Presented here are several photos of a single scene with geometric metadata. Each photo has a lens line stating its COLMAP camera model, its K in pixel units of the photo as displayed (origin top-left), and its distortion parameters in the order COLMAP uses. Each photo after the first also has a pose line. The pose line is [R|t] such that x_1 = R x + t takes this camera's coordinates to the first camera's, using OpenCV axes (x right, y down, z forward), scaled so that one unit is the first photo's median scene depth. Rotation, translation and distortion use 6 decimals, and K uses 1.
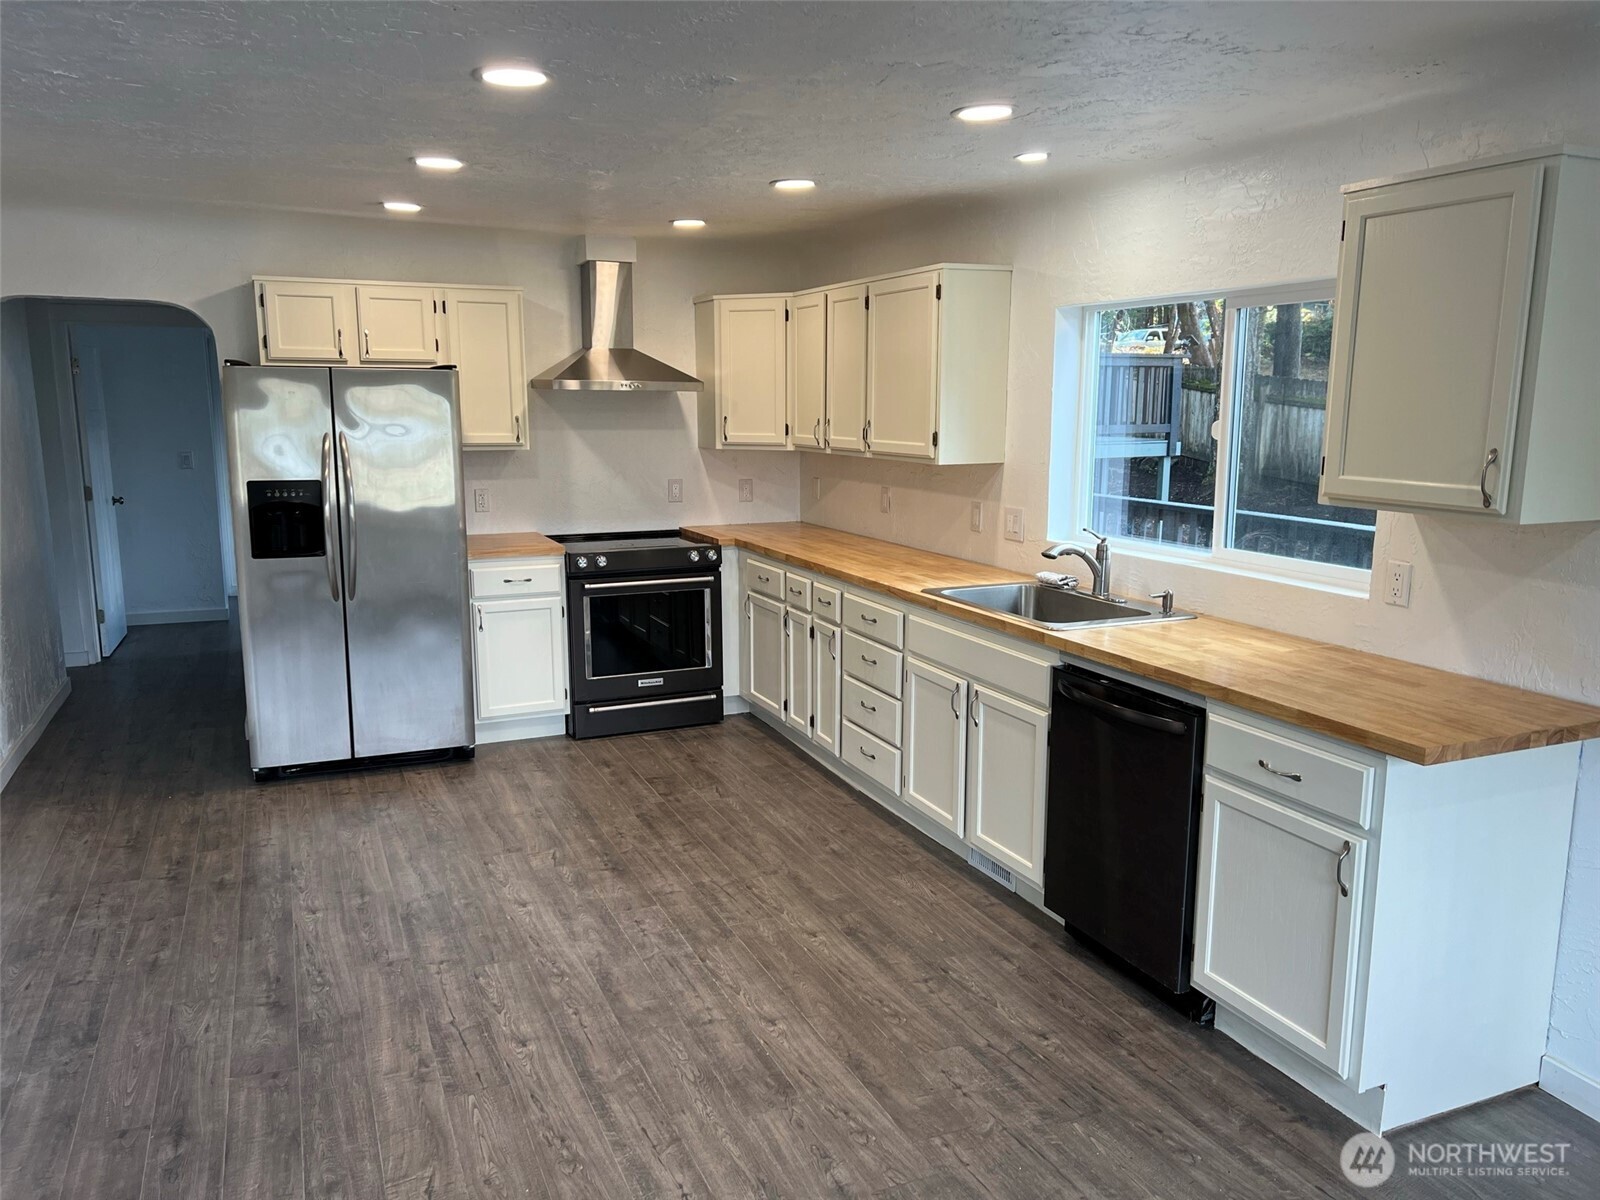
lens RADIAL K [[1197.2, 0, 797.6], [0, 1197.2, 604.5], [0, 0, 1]] dist [0.058875, -0.067552]
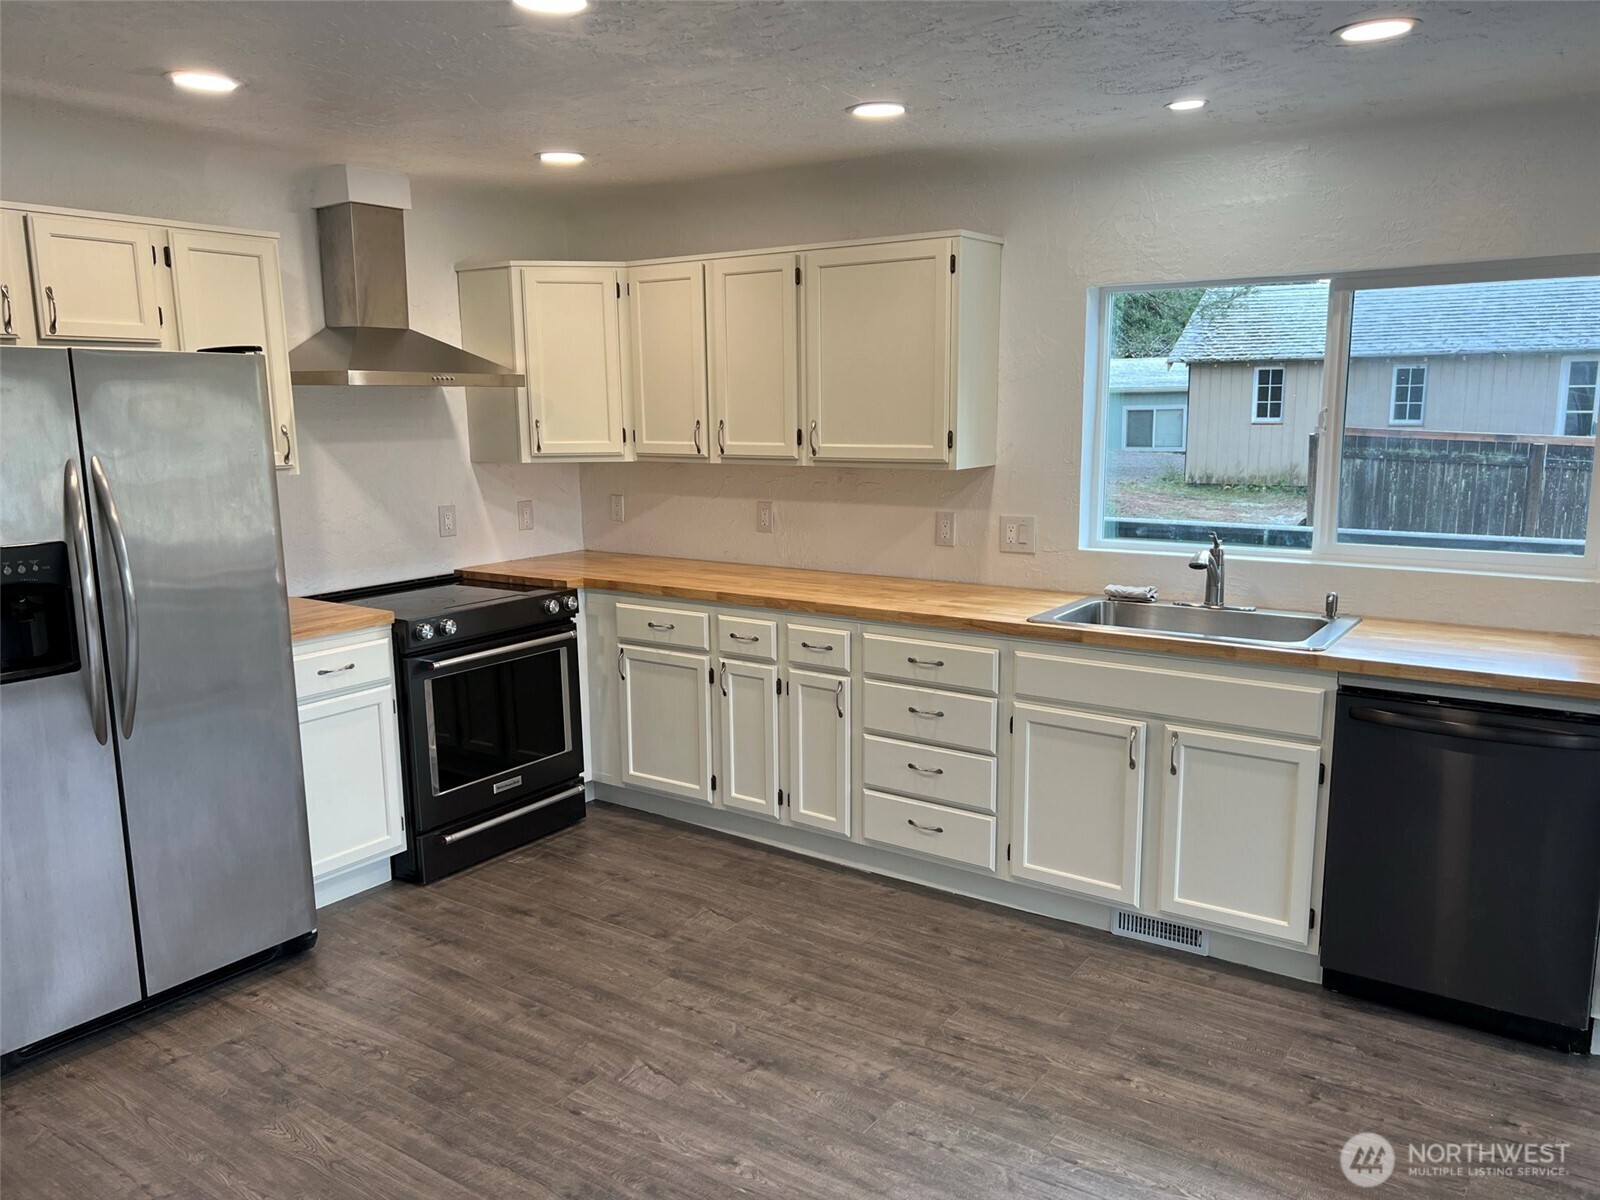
lens RADIAL K [[1206.1, 0, 795.8], [0, 1206.1, 602.0], [0, 0, 1]] dist [0.052671, -0.057579]
pose [[0.850400, -0.097529, 0.517018, -0.414326], [0.101251, 0.994637, 0.021088, -0.052355], [-0.516302, 0.034415, 0.855715, 0.327798]]
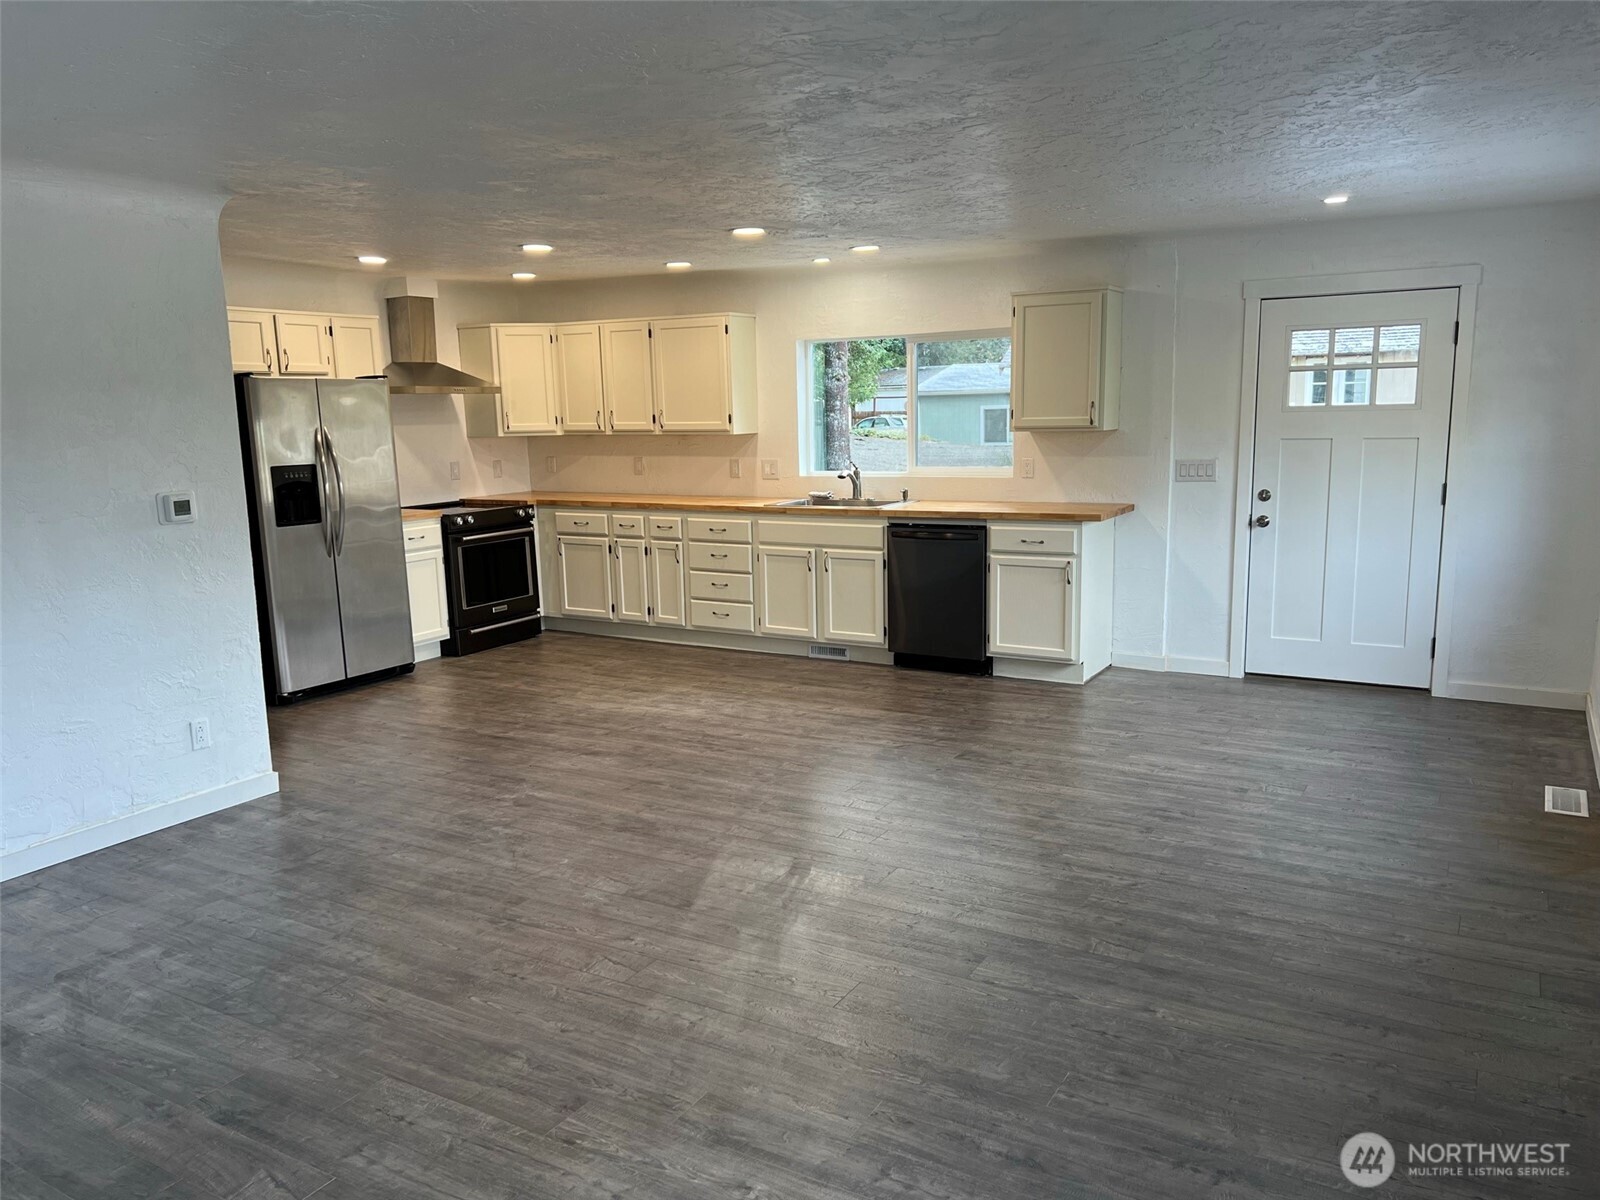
lens RADIAL K [[1215.8, 0, 804.1], [0, 1215.8, 610.0], [0, 0, 1]] dist [0.061486, -0.074675]
pose [[0.802238, -0.120719, 0.584671, -0.787340], [0.125097, 0.991593, 0.033090, 0.077133], [-0.583750, 0.046595, 0.810595, -0.385596]]
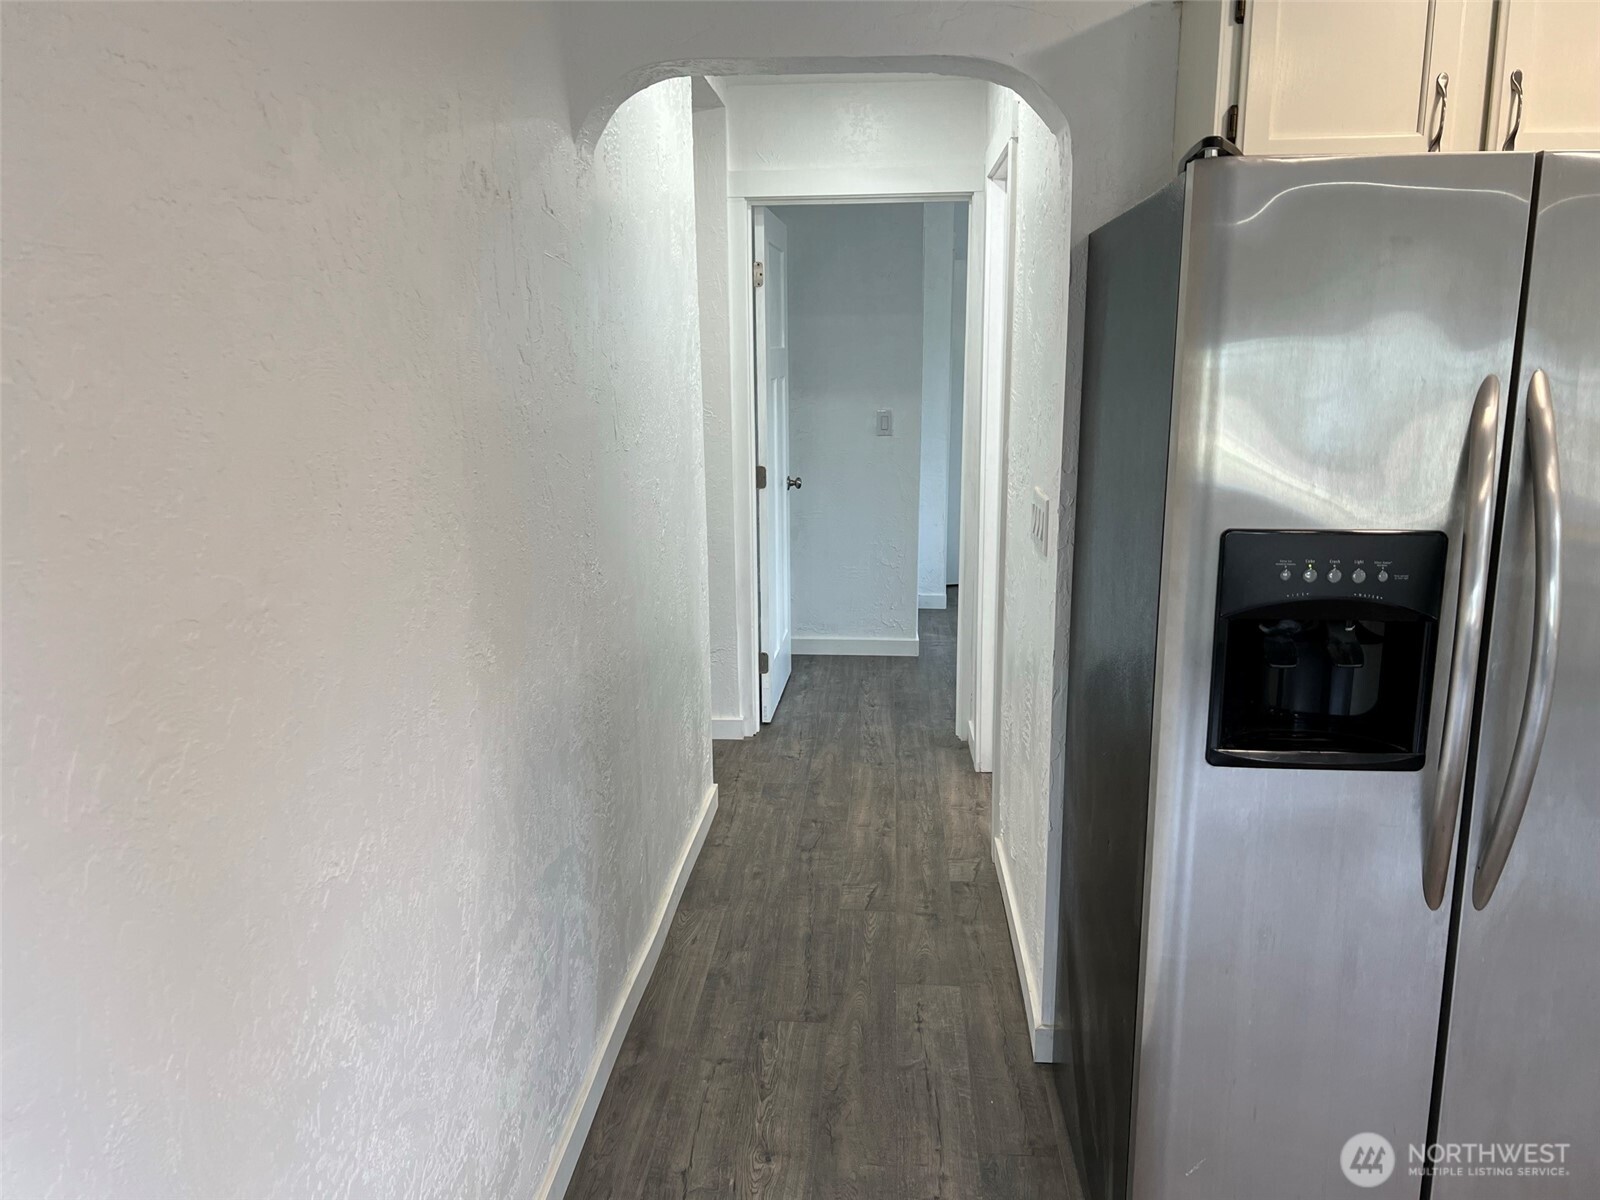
lens RADIAL K [[1215.8, 0, 804.1], [0, 1215.8, 610.0], [0, 0, 1]] dist [0.061486, -0.074675]
pose [[0.887415, 0.088160, -0.452463, -0.408686], [-0.069513, 0.995910, 0.057713, -0.092585], [0.455700, -0.019763, 0.889914, 0.667176]]
